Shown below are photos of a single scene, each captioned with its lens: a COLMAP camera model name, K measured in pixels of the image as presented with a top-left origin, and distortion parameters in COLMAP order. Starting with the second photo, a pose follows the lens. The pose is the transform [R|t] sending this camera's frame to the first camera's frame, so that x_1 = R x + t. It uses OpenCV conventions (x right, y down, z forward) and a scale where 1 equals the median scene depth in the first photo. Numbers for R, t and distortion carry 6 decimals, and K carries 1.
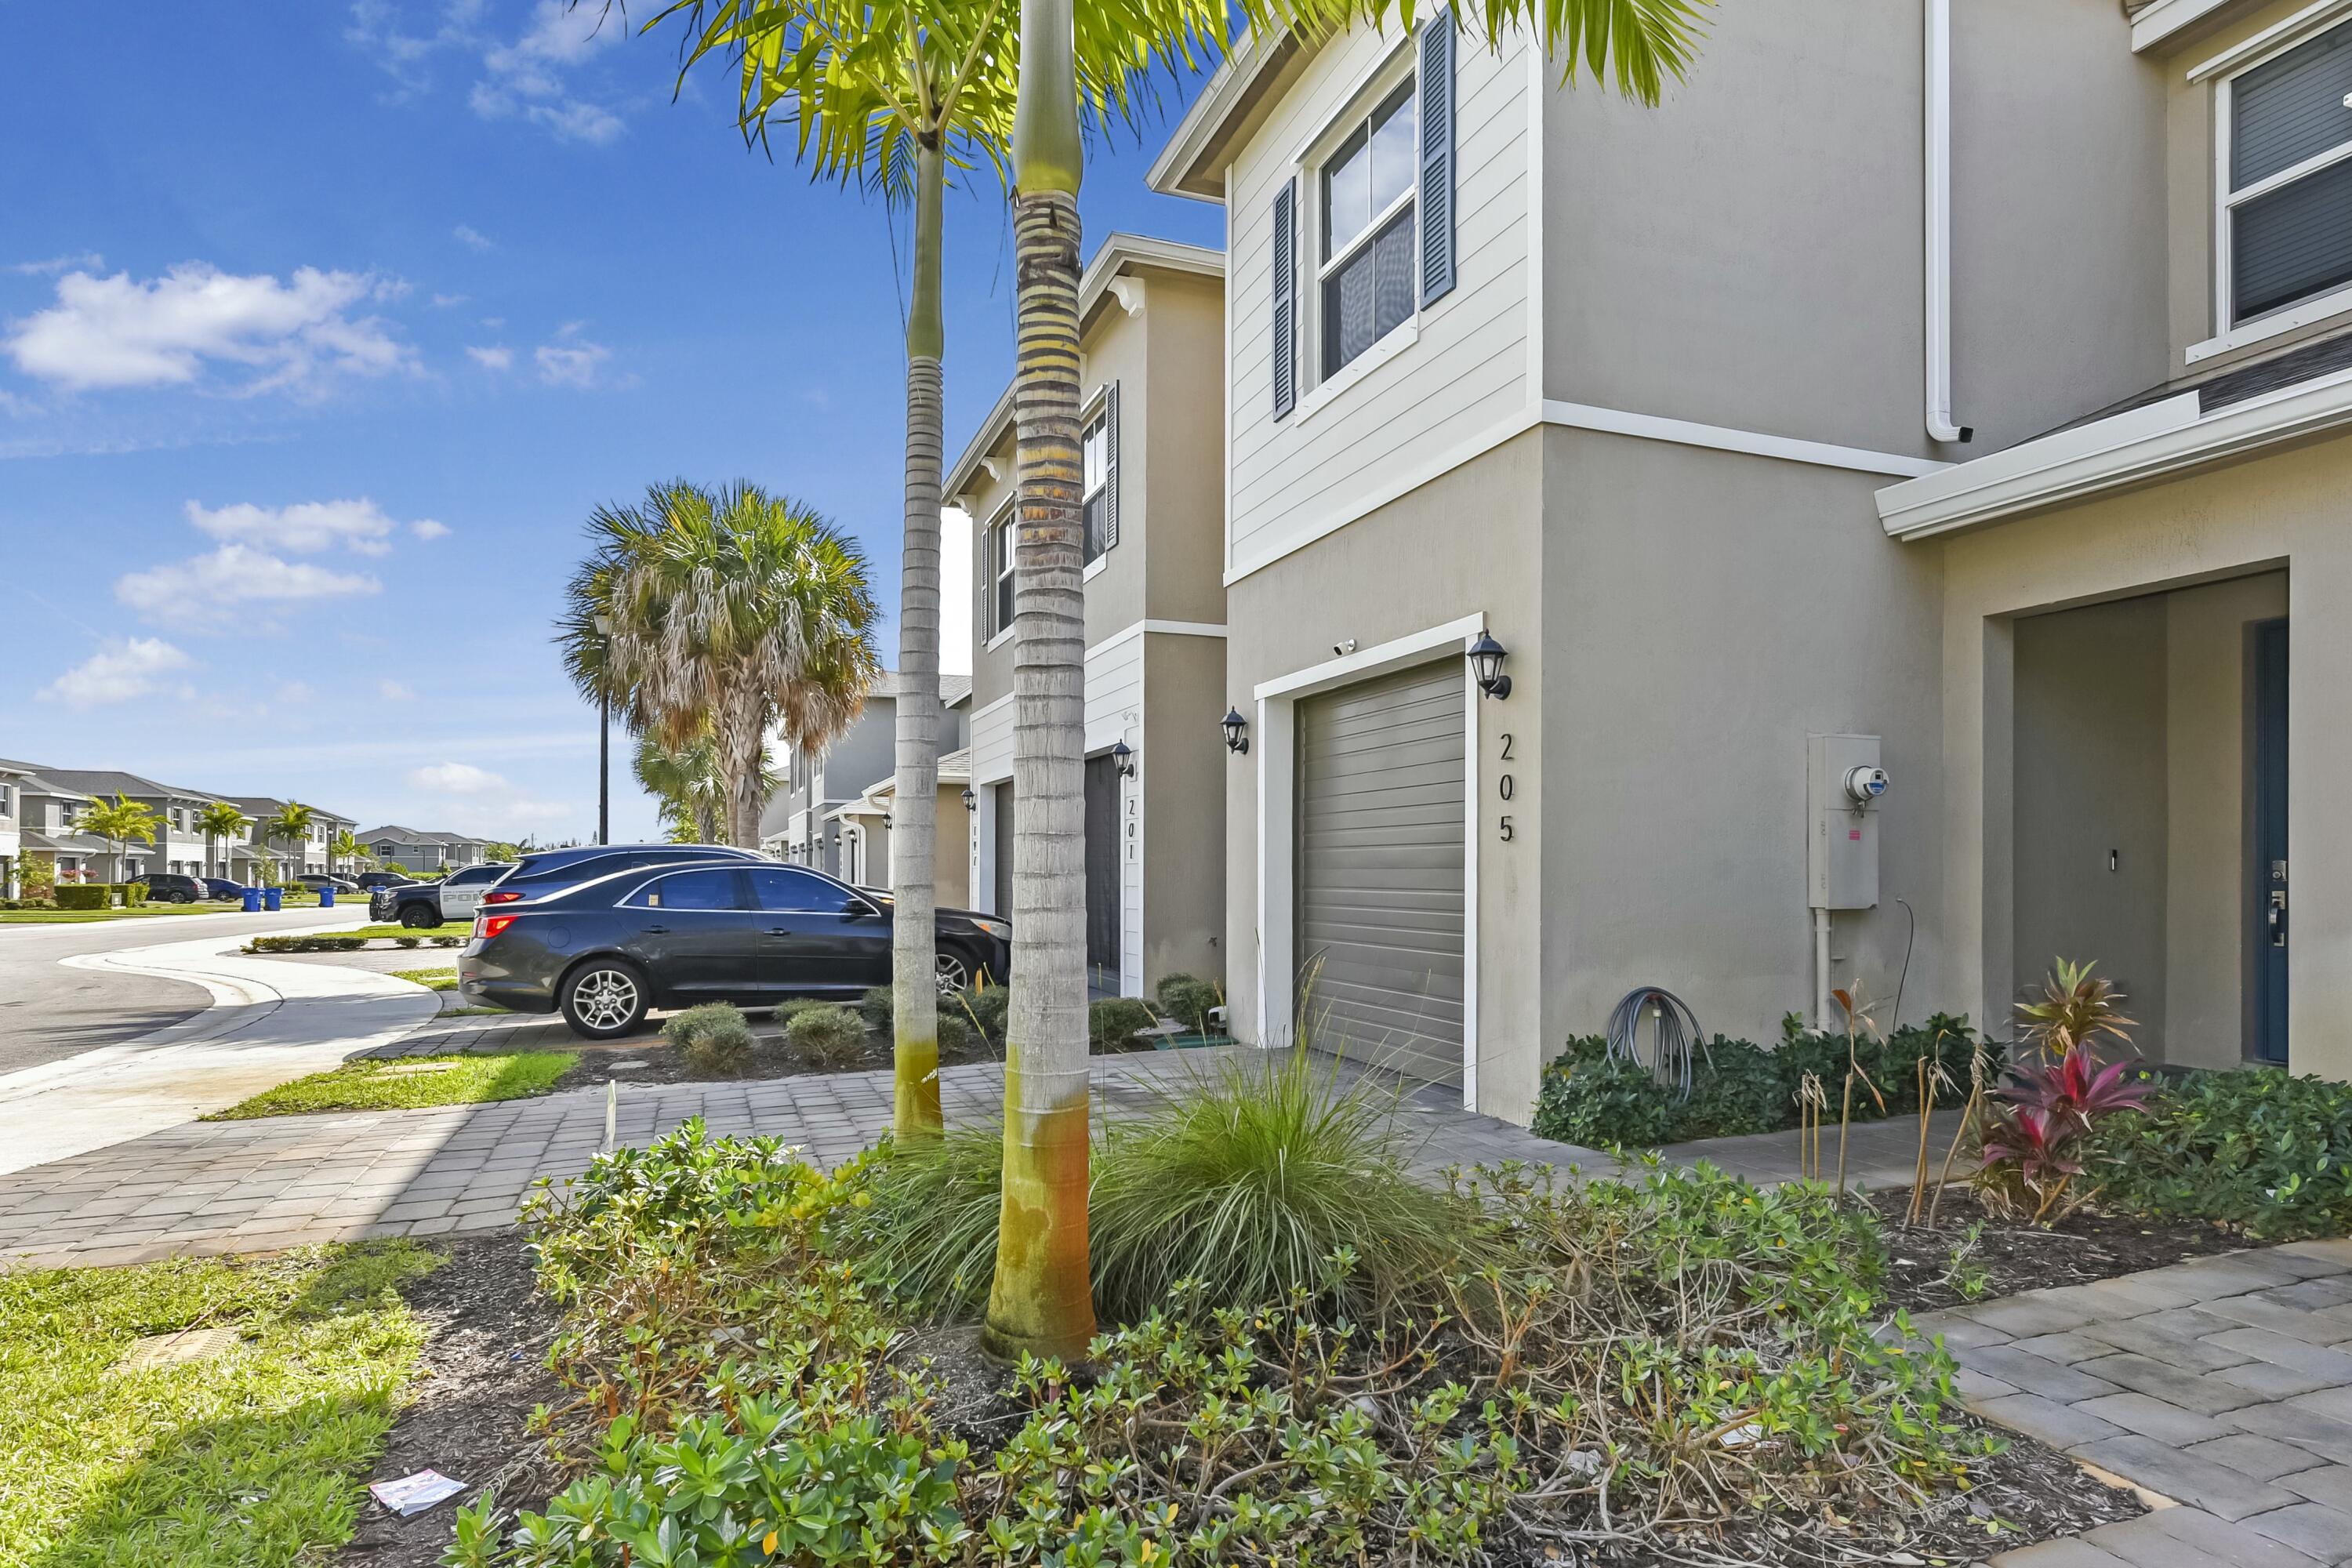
lens RADIAL K [[1273.4, 0, 1175.8], [0, 1273.4, 864.5], [0, 0, 1]] dist [0.003658, 0.001577]
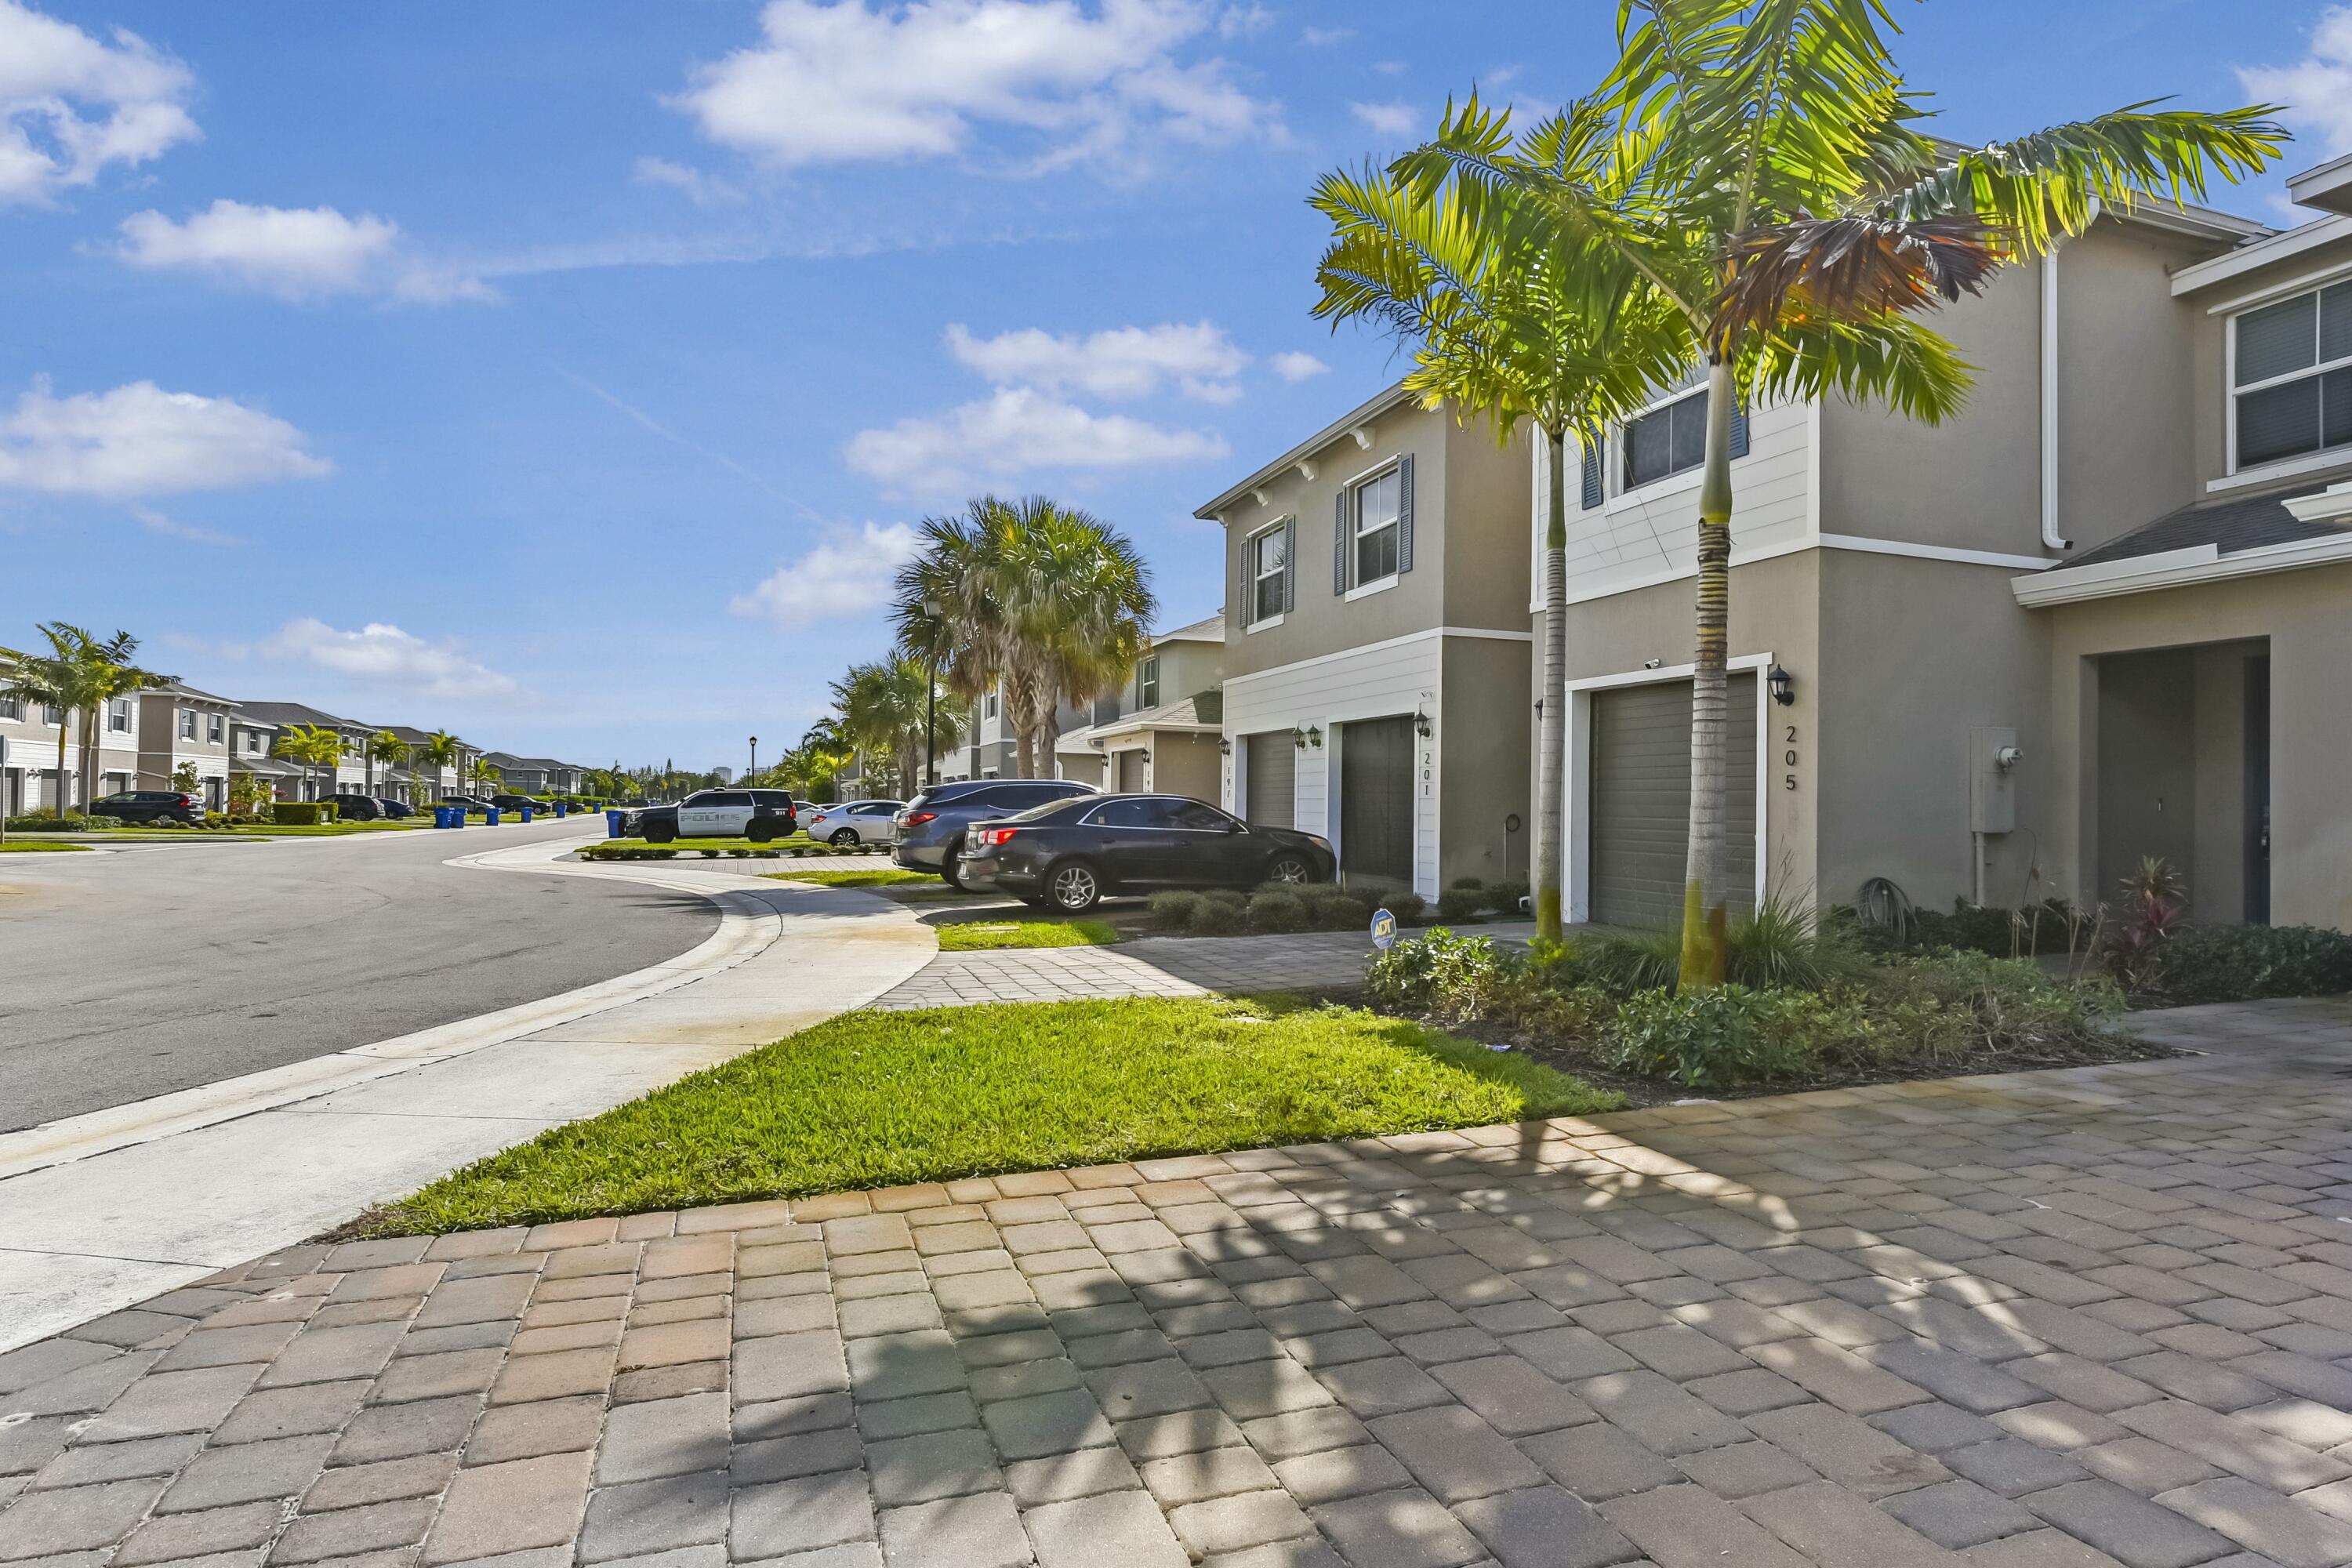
lens RADIAL K [[1205.6, 0, 1141.8], [0, 1205.6, 780.6], [0, 0, 1]] dist [0.002185, 0.000493]
pose [[0.998829, 0.010631, -0.047192, -0.455481], [-0.011203, 0.999867, -0.011870, -0.001646], [0.047059, 0.012385, 0.998815, -0.555195]]
